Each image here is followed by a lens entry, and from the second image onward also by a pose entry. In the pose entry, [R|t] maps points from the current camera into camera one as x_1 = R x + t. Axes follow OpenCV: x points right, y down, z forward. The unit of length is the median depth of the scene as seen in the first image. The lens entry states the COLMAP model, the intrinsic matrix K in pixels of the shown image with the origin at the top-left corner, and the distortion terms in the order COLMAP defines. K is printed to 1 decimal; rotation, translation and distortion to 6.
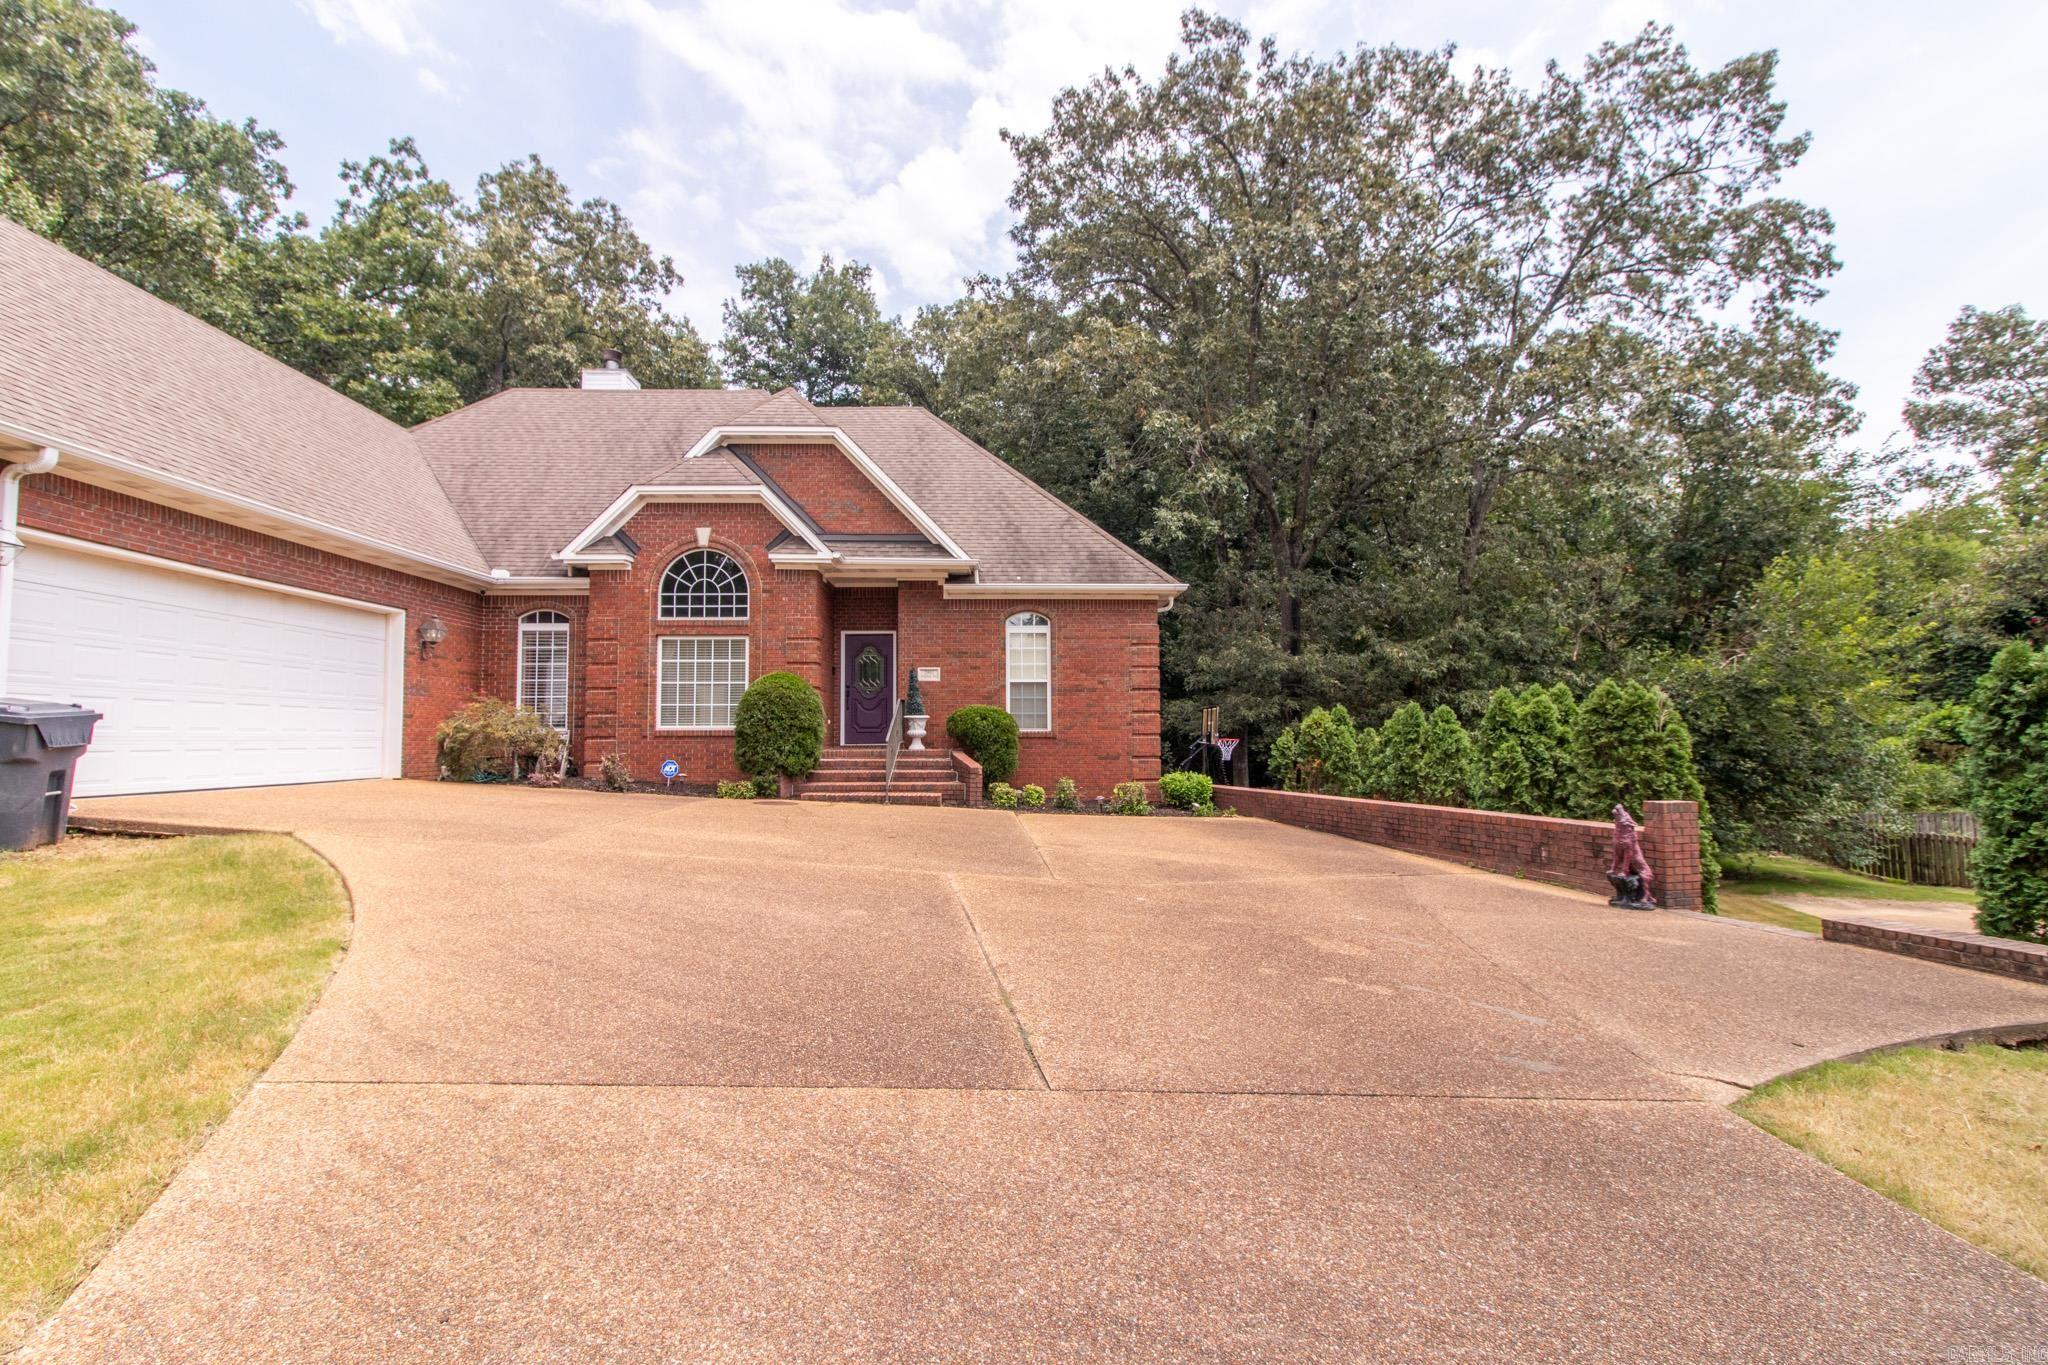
lens RADIAL K [[962.3, 0, 1026.9], [0, 962.3, 640.9], [0, 0, 1]] dist [-0.001923, -0.000091]
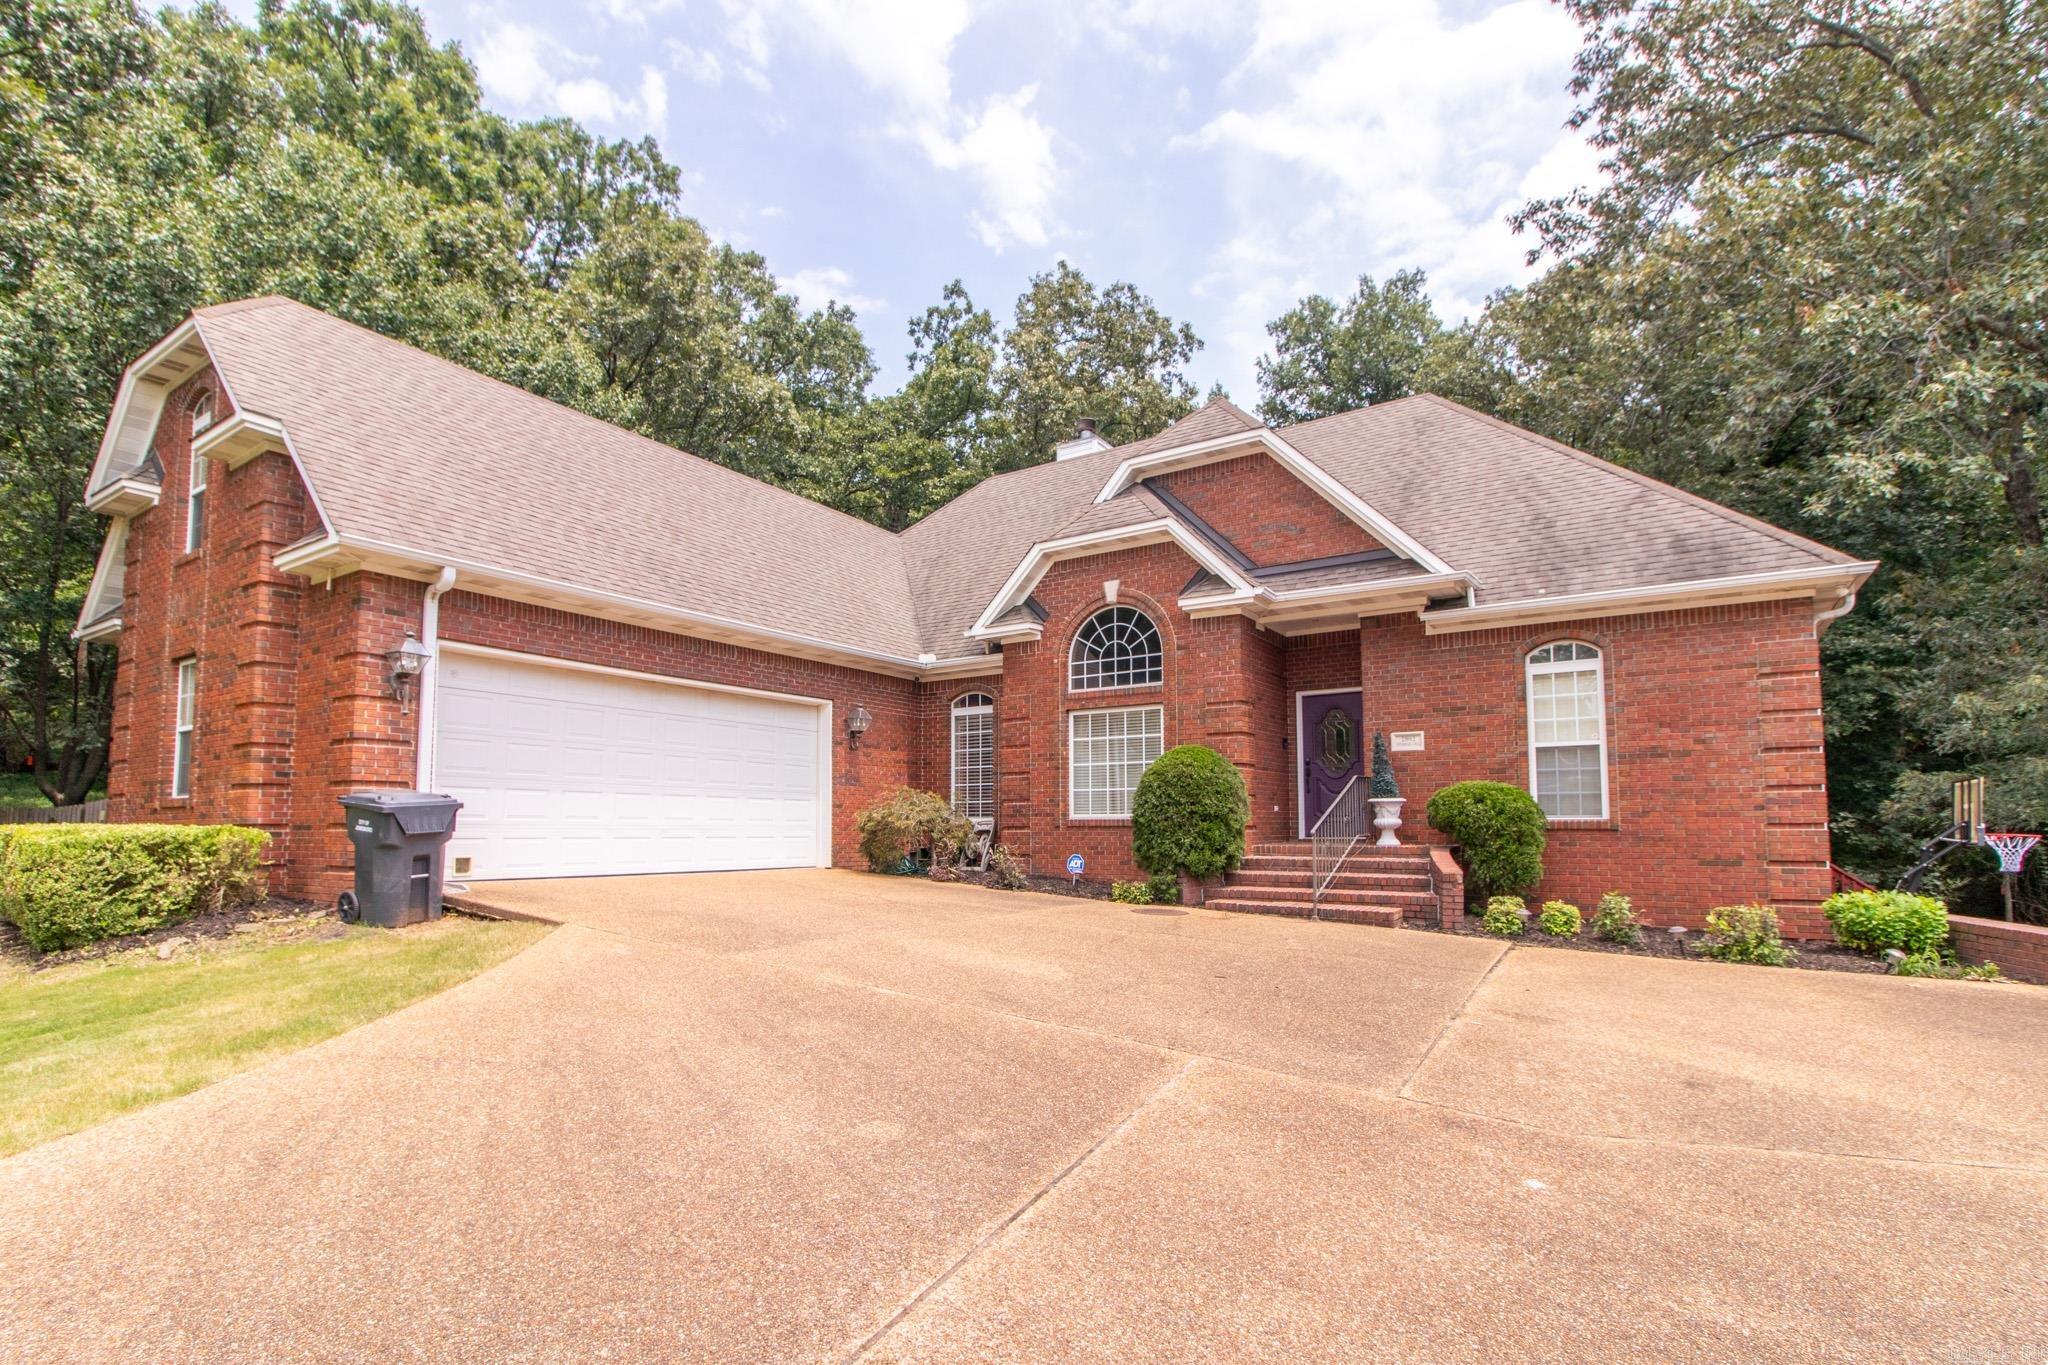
lens RADIAL K [[979.2, 0, 1023.6], [0, 979.2, 753.5], [0, 0, 1]] dist [0.003616, 0.001111]
pose [[0.810419, -0.042153, -0.584332, 0.098664], [0.054815, 0.998489, 0.003993, 0.026336], [0.583281, -0.035266, 0.811505, 0.248248]]
